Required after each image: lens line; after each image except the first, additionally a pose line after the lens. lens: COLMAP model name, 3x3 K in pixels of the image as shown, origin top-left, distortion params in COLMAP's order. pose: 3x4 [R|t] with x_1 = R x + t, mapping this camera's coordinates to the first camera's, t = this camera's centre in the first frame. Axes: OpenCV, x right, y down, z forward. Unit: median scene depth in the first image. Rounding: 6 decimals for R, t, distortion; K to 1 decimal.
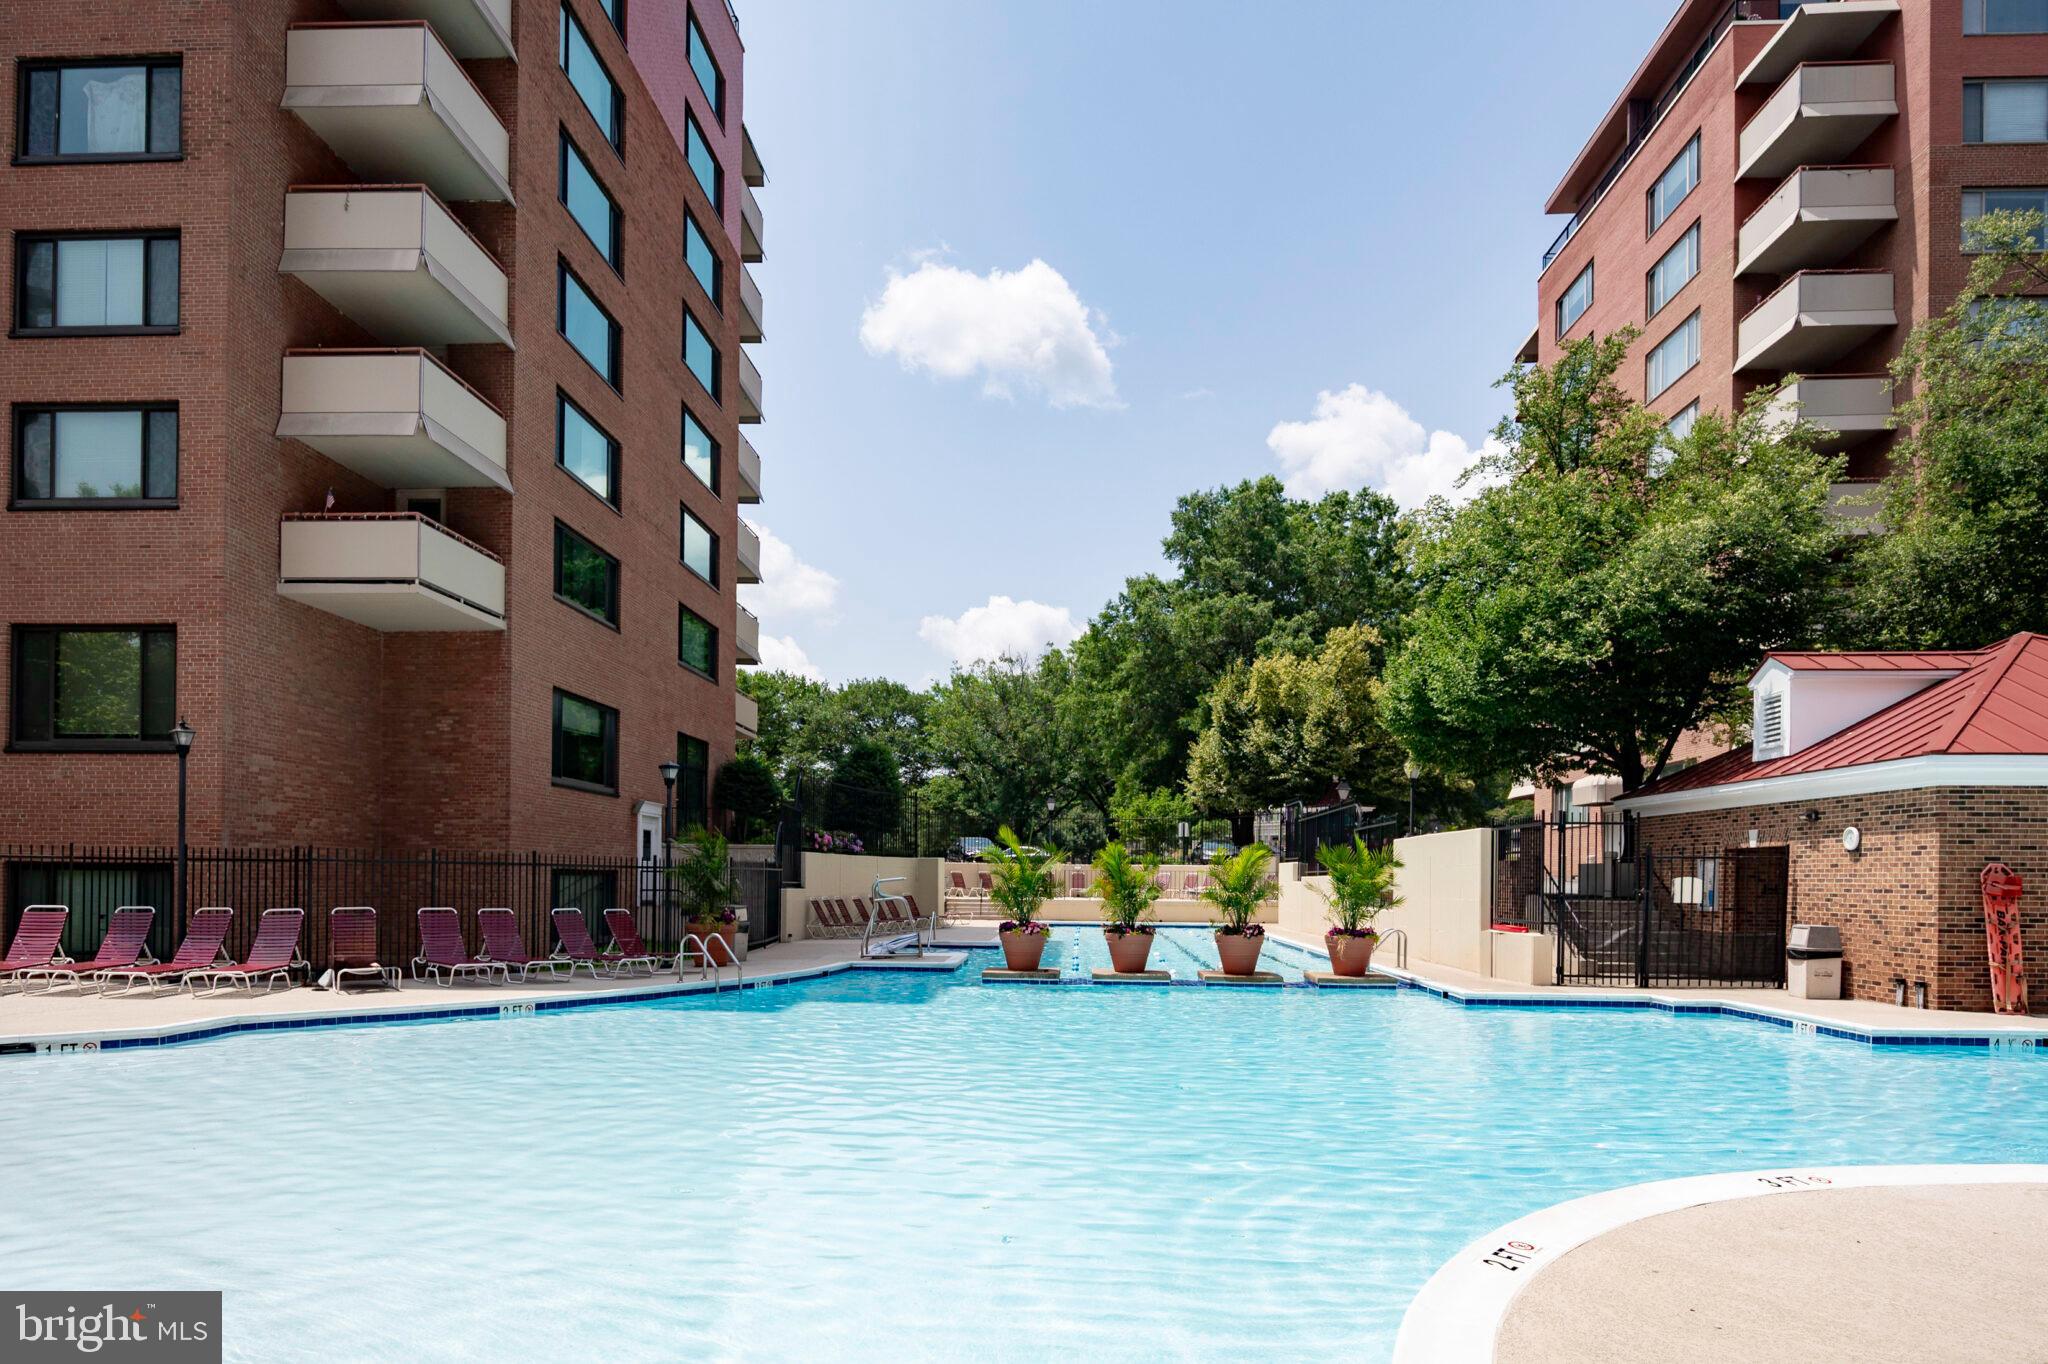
lens RADIAL K [[1222.9, 0, 985.7], [0, 1222.9, 850.4], [0, 0, 1]] dist [-0.021139, 0.004295]
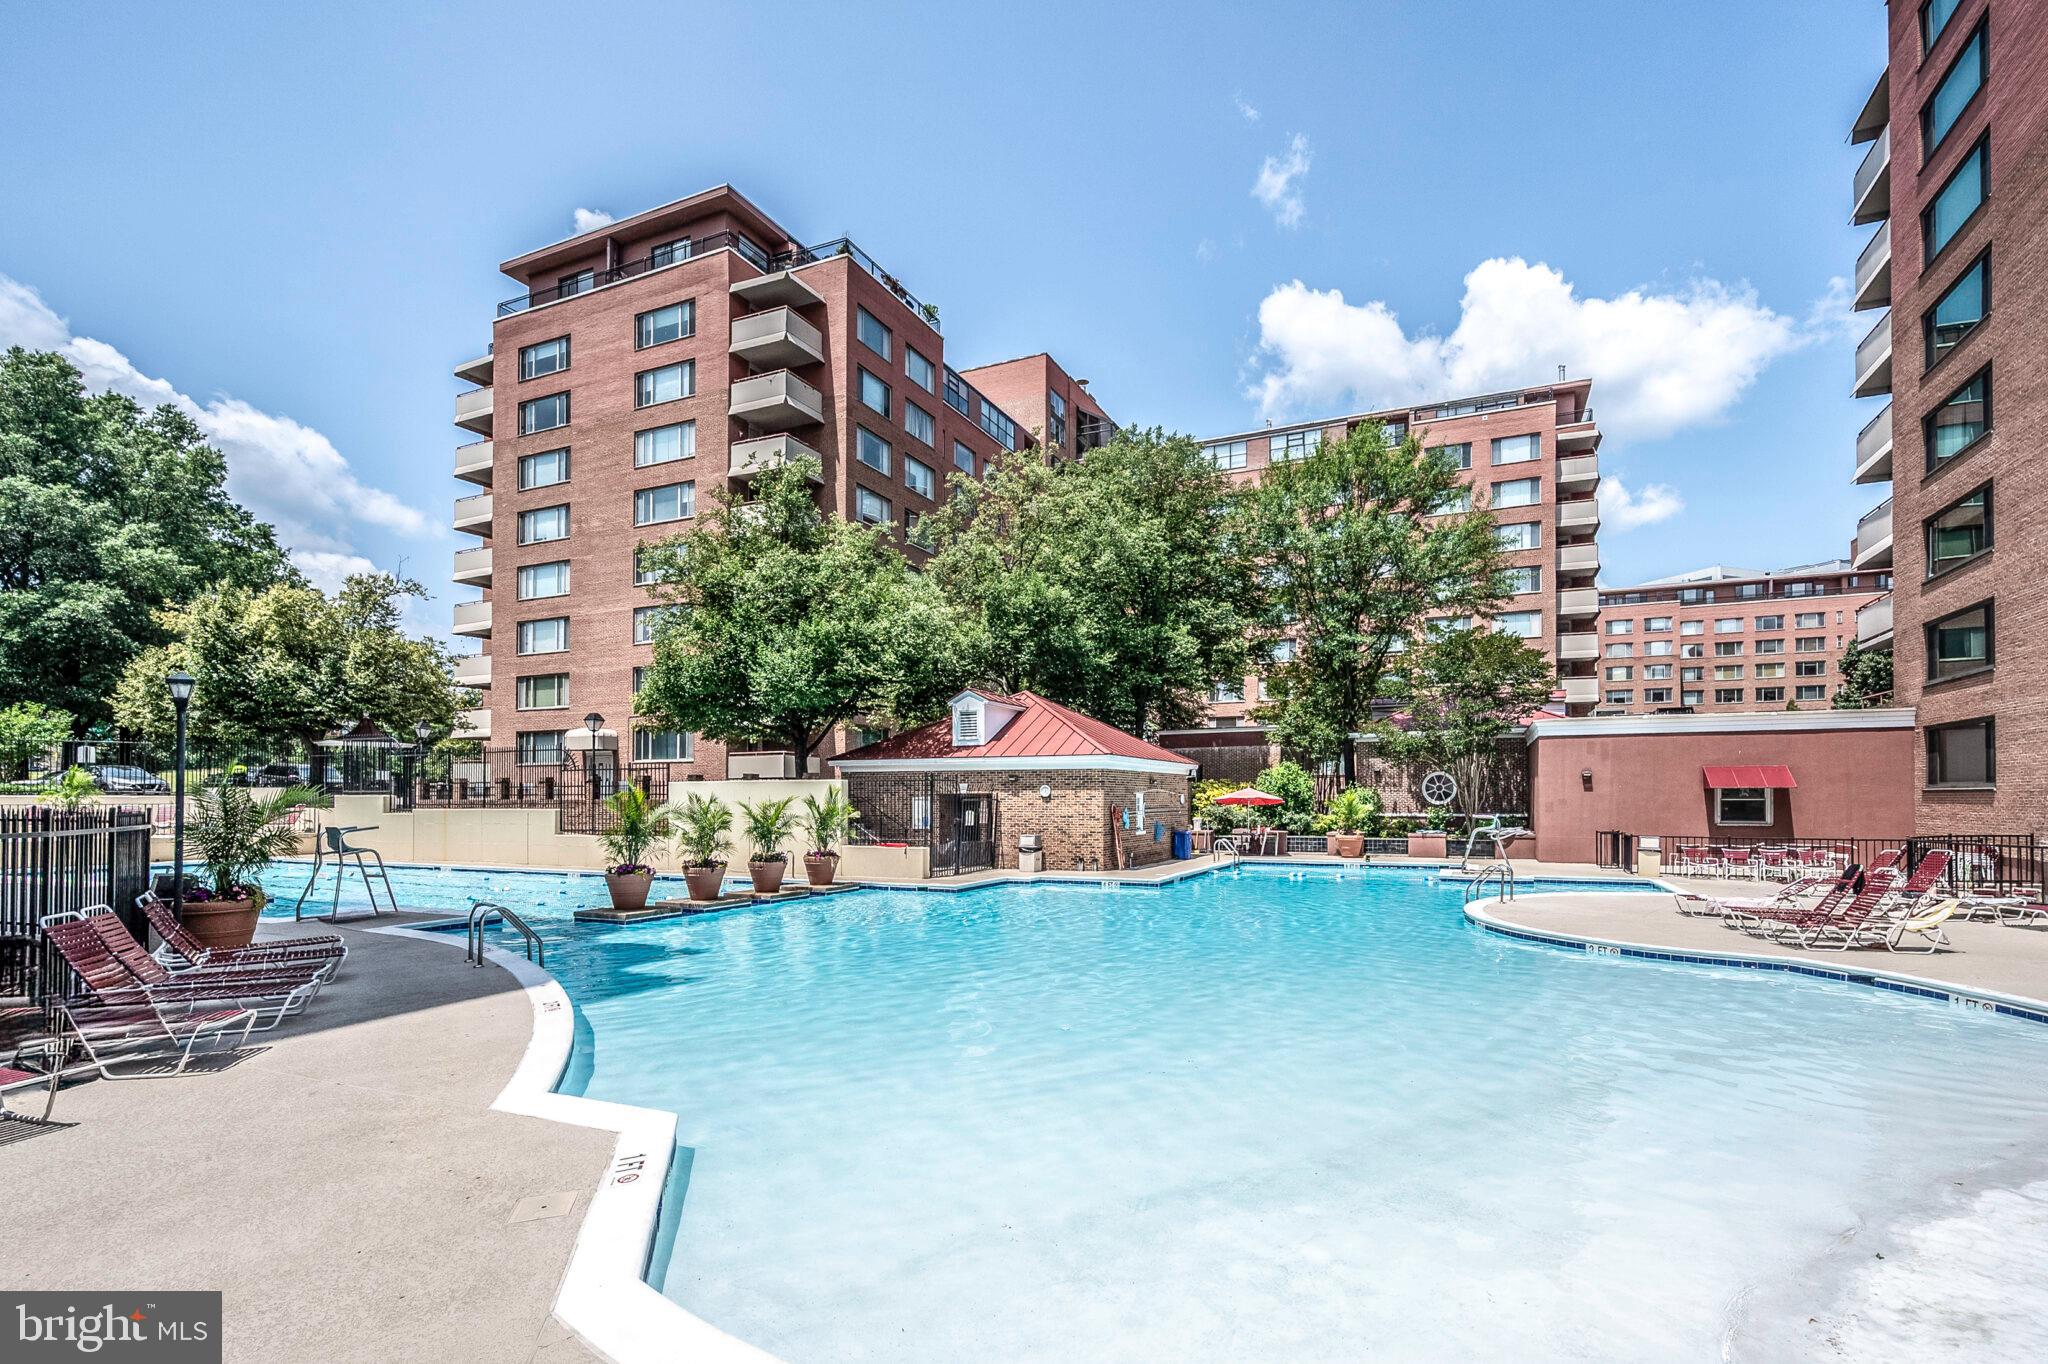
lens RADIAL K [[961.9, 0, 1043.5], [0, 961.9, 732.3], [0, 0, 1]] dist [-0.006997, -0.001567]
pose [[0.354265, 0.054612, 0.933549, -0.562690], [-0.014496, 0.998494, -0.052910, -0.016029], [-0.935033, 0.005212, 0.354523, 0.305453]]
